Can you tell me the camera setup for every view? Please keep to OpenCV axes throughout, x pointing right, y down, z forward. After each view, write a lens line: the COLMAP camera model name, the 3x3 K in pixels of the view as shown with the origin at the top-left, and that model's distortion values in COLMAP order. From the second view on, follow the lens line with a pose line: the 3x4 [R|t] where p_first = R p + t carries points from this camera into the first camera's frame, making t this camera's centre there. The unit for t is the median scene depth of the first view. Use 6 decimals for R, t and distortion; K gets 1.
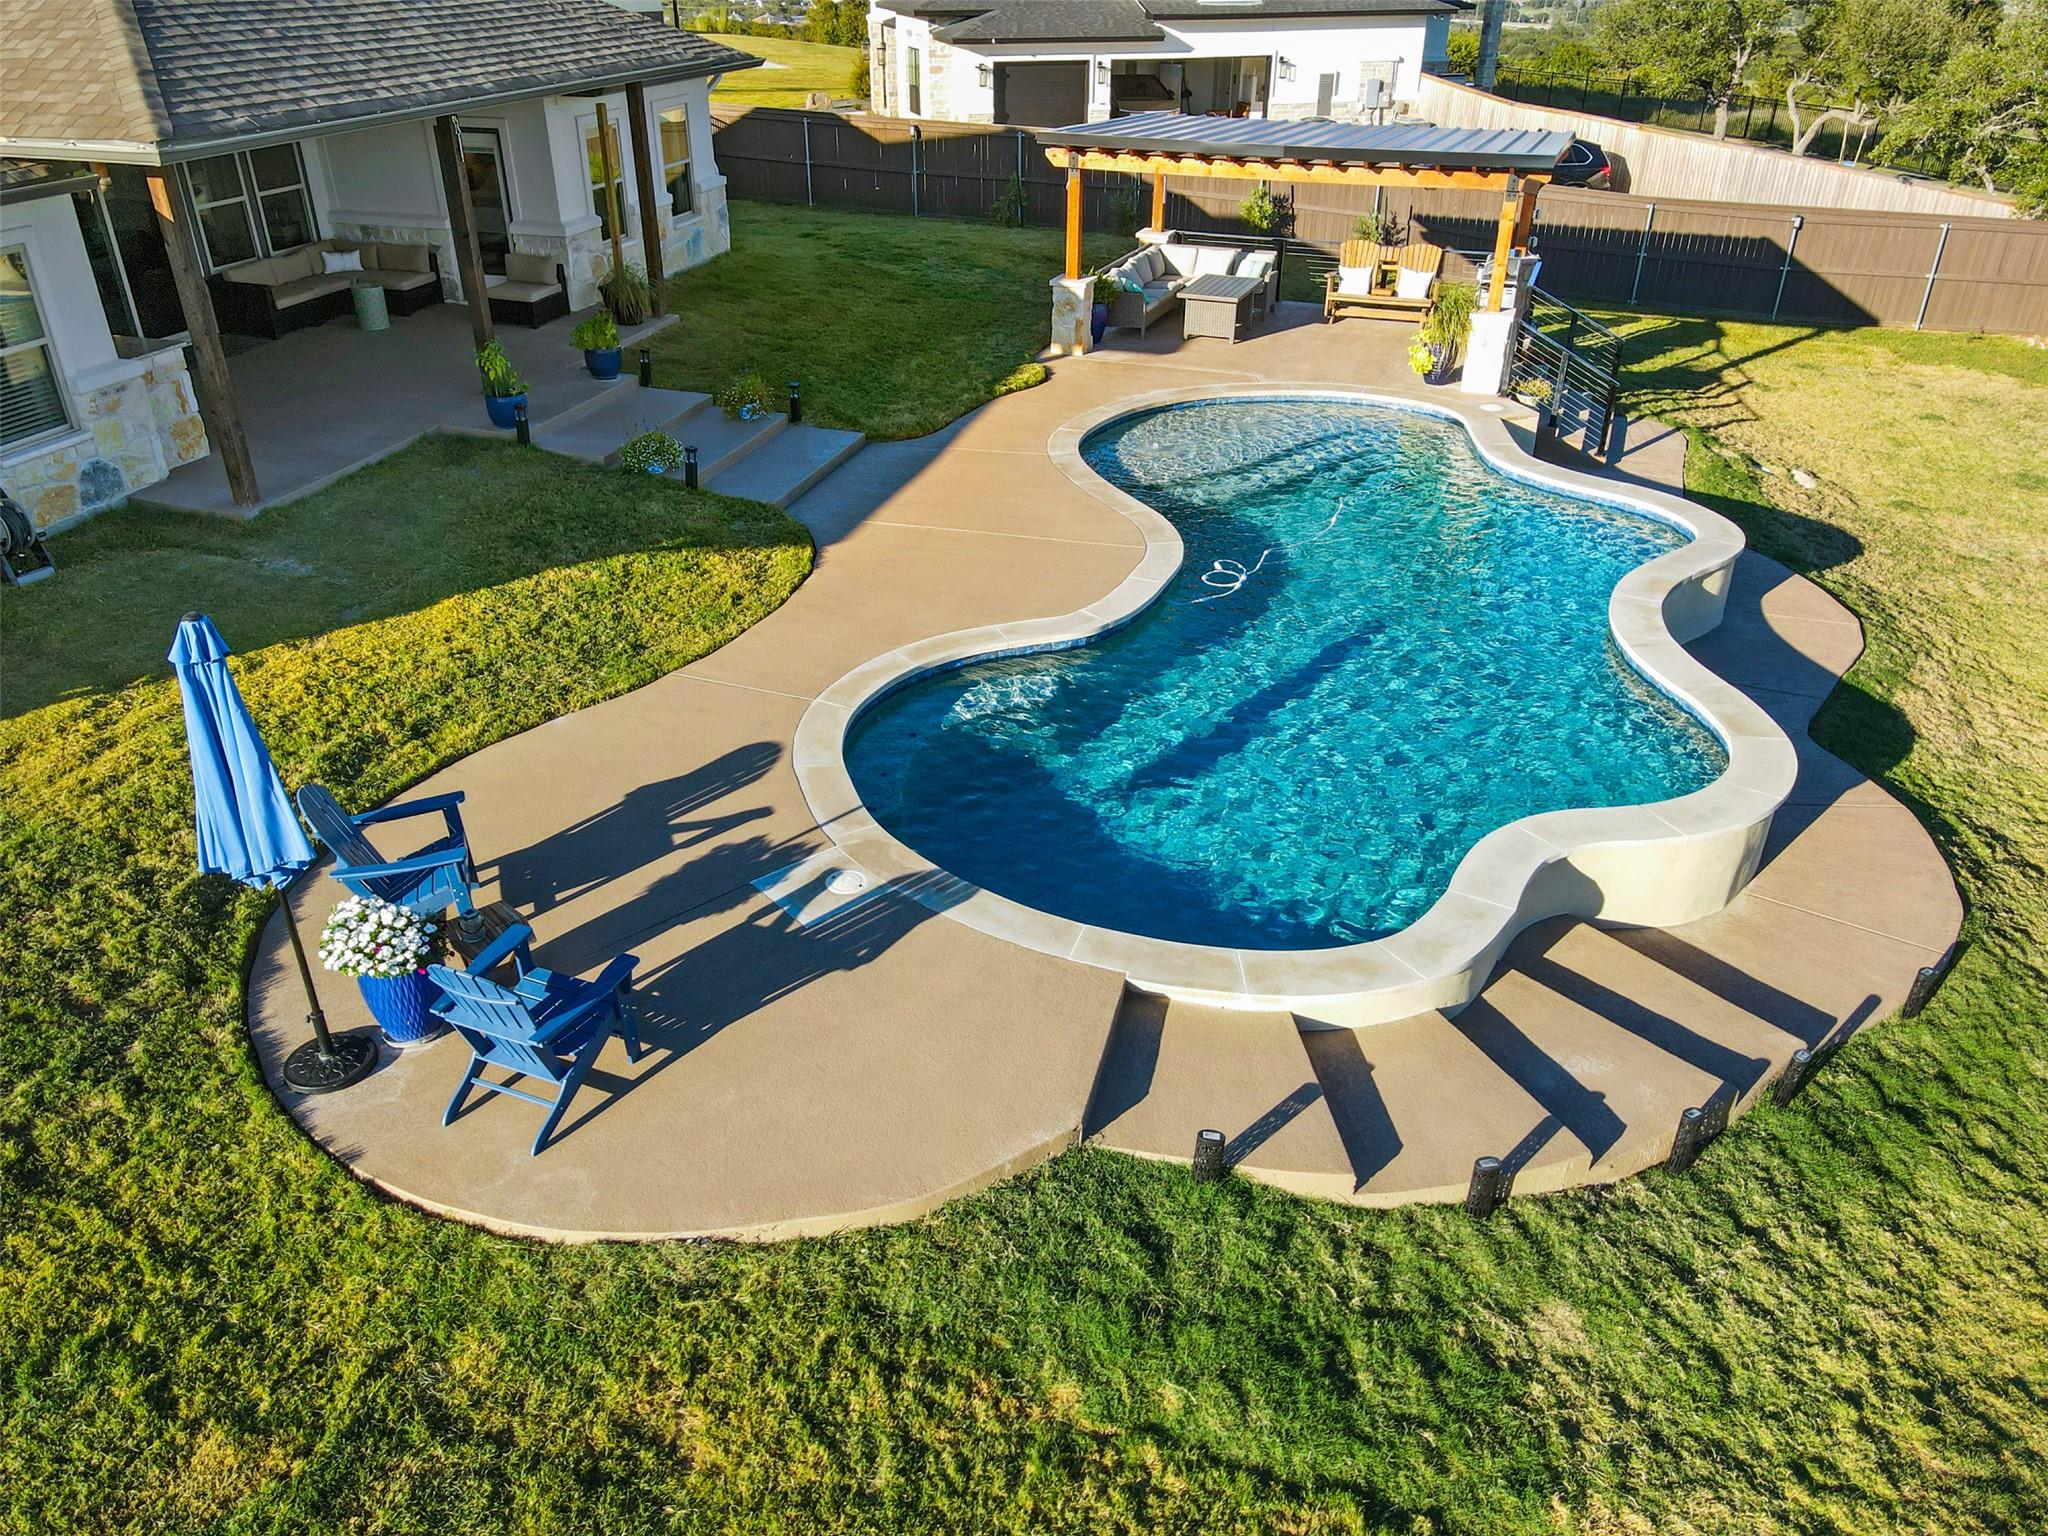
lens RADIAL K [[1461.9, 0, 1000.6], [0, 1461.9, 783.5], [0, 0, 1]] dist [-0.002269, 0.050412]
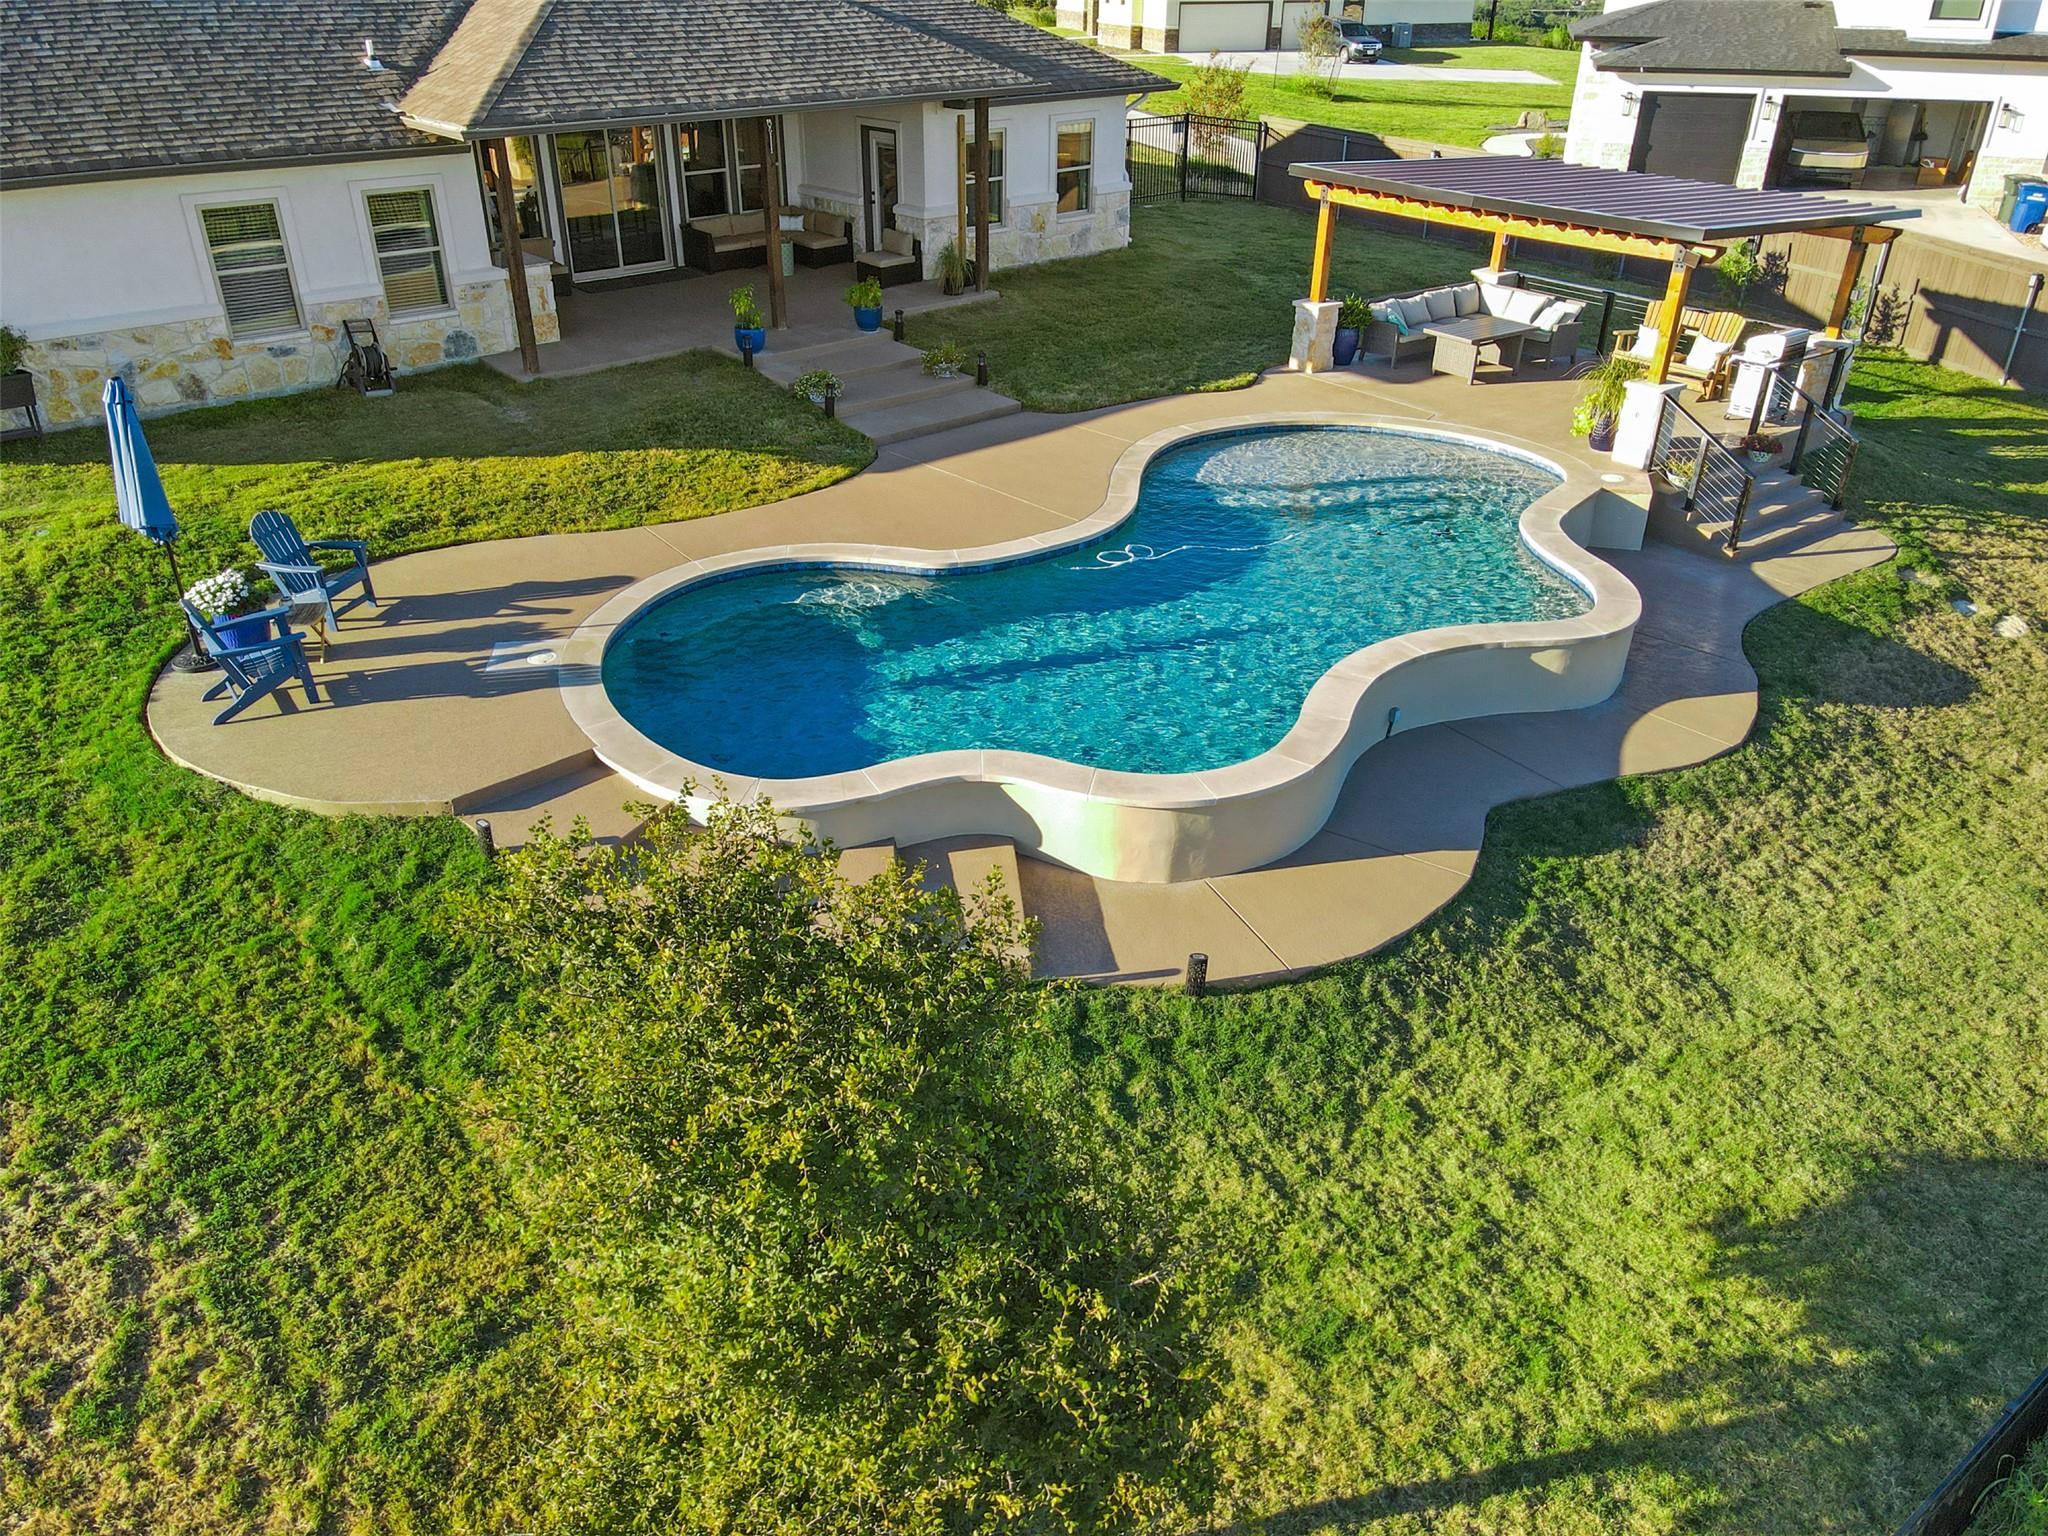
lens RADIAL K [[1472.6, 0, 1024.0], [0, 1472.6, 768.0], [0, 0, 1]] dist [0.014678, 0.003547]
pose [[0.850114, 0.264164, -0.455548, 0.612709], [-0.269340, 0.961478, 0.054919, -0.022730], [0.452507, 0.076010, 0.888515, -0.049600]]
